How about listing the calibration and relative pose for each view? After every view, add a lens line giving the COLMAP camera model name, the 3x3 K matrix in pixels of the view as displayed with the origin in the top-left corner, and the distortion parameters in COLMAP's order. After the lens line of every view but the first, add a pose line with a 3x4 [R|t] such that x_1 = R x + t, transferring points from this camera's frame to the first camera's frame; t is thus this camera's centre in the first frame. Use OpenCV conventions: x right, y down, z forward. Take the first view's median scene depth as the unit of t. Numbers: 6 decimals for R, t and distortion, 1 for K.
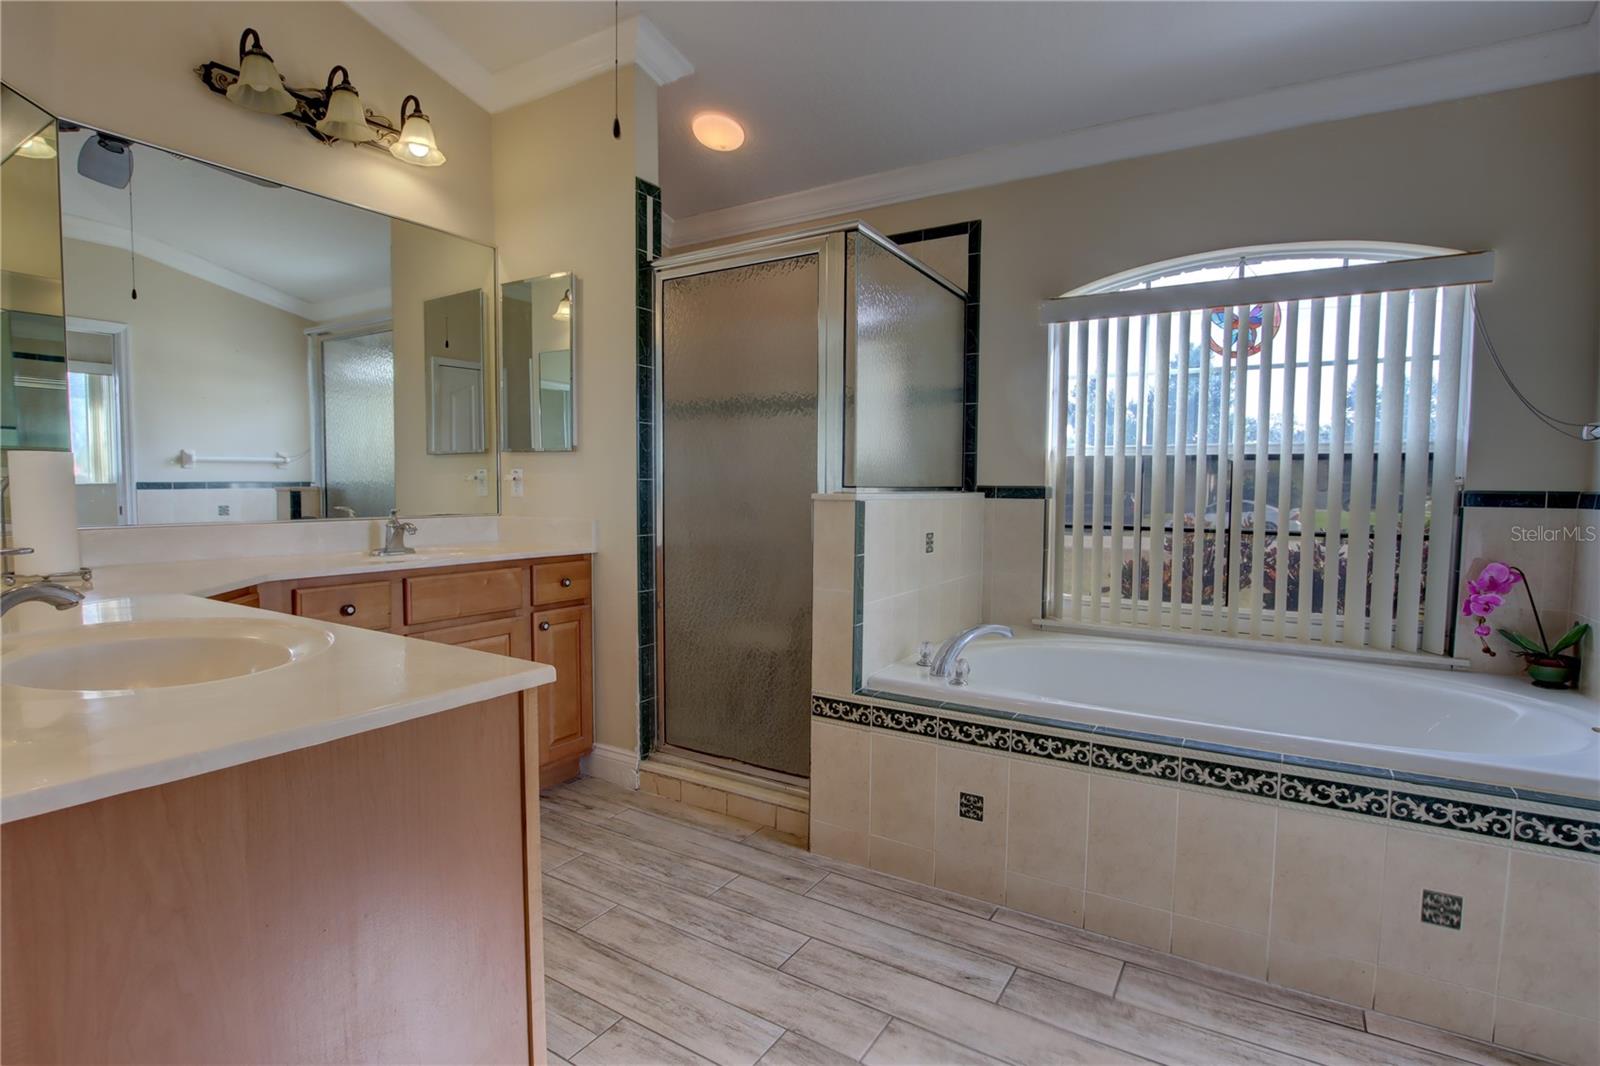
lens RADIAL K [[757.5, 0, 813.0], [0, 757.5, 537.7], [0, 0, 1]] dist [-0.021629, 0.000413]
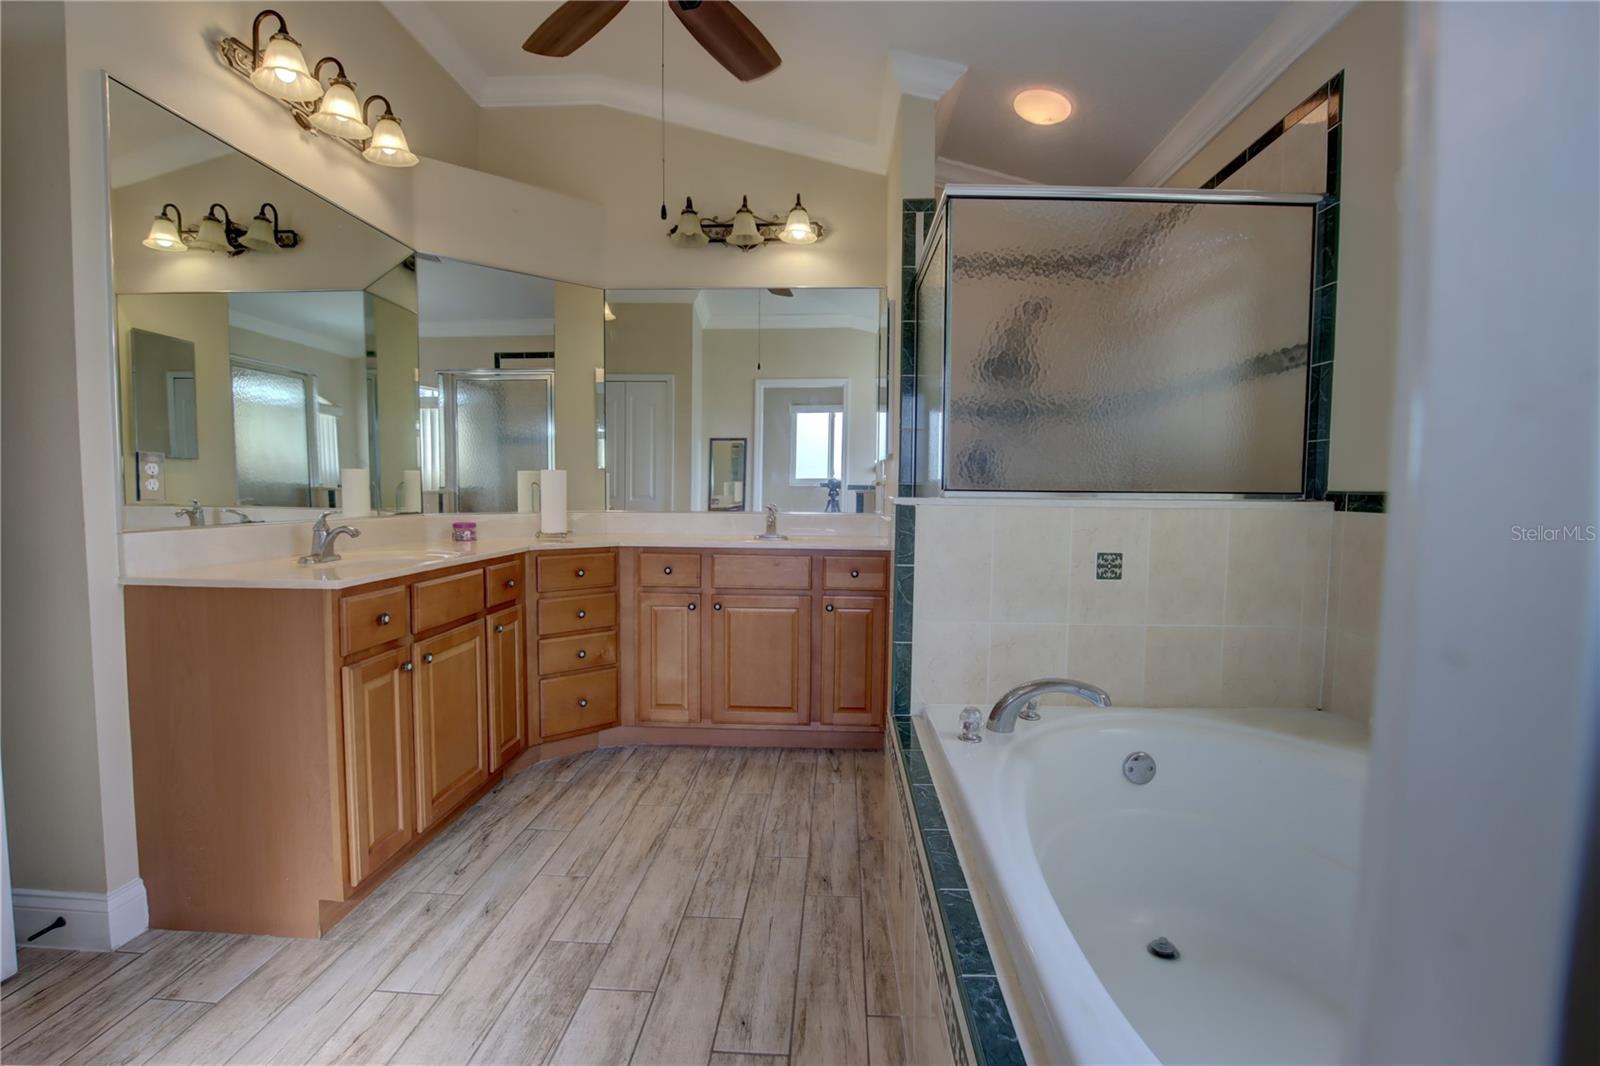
lens RADIAL K [[757.5, 0, 816.7], [0, 757.5, 532.2], [0, 0, 1]] dist [-0.021629, 0.000413]
pose [[0.499145, 0.050667, -0.865036, 0.797056], [-0.063764, 0.997730, 0.021645, -0.030254], [0.864169, 0.044354, 0.501243, 0.463958]]
